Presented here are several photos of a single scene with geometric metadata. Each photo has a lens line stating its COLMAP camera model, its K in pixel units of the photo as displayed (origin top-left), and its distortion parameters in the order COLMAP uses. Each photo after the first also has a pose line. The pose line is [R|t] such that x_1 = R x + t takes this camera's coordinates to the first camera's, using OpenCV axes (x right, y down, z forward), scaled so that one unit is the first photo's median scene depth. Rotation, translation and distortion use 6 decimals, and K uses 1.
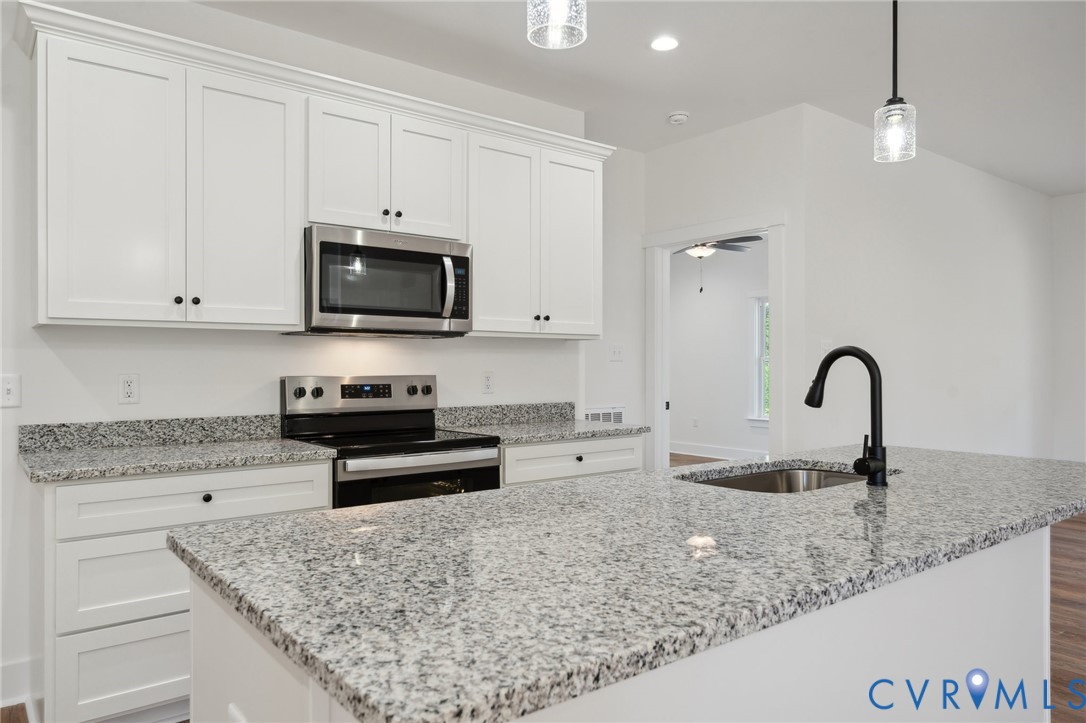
lens RADIAL K [[727.9, 0, 543.0], [0, 727.9, 365.9], [0, 0, 1]] dist [-0.000598, -0.001337]
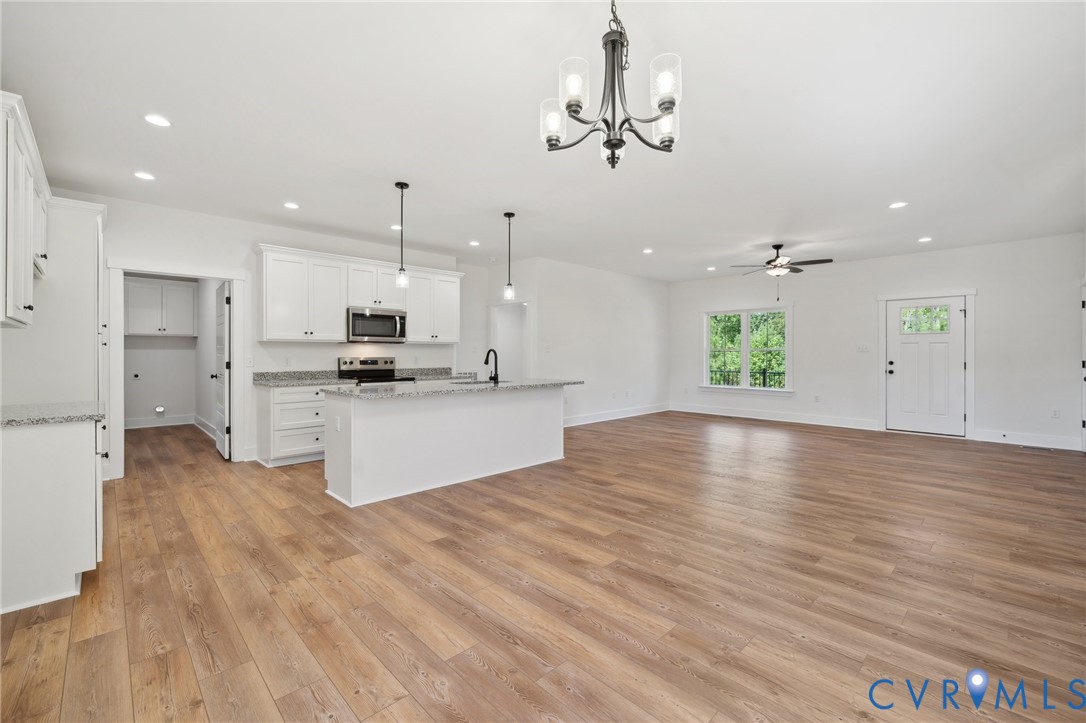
lens RADIAL K [[448.4, 0, 542.6], [0, 448.4, 356.0], [0, 0, 1]] dist [0.003789, 0.000827]
pose [[0.993471, 0.000124, 0.114088, 0.247516], [-0.000644, 0.999990, 0.004527, 0.000392], [-0.114087, -0.004571, 0.993460, -0.875171]]
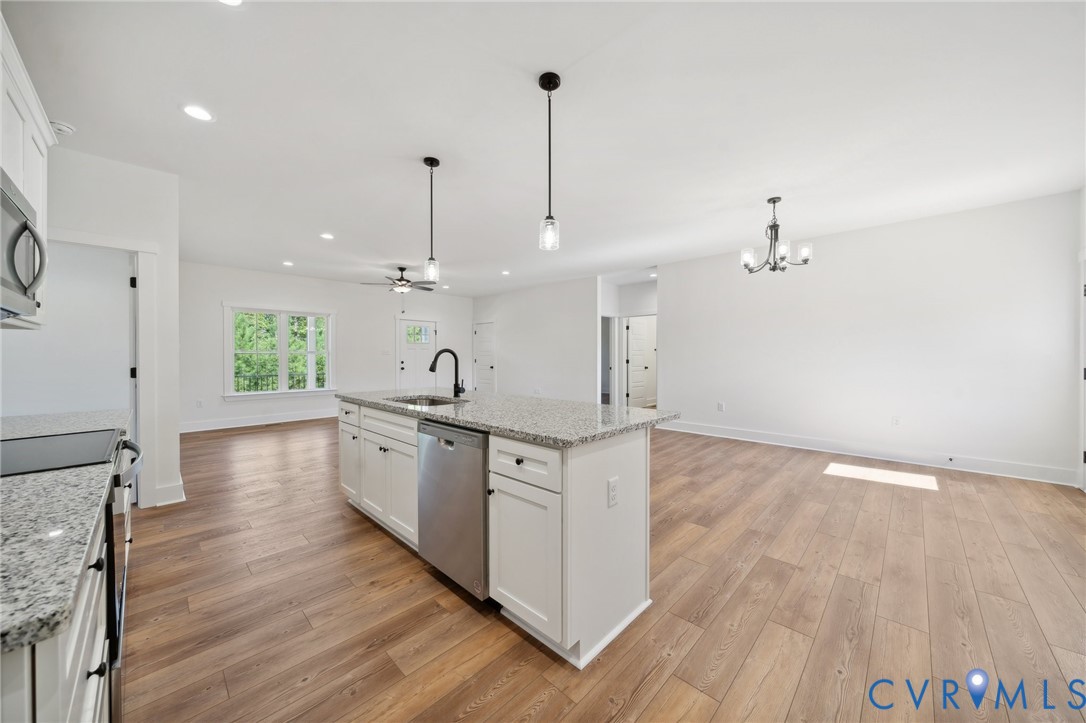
lens RADIAL K [[383.7, 0, 534.2], [0, 383.7, 357.1], [0, 0, 1]] dist [0.000017, -0.000218]
pose [[-0.132843, -0.002092, 0.991135, -0.643805], [0.002098, 0.999995, 0.002392, 0.000626], [-0.991135, 0.002397, -0.132838, 0.513878]]
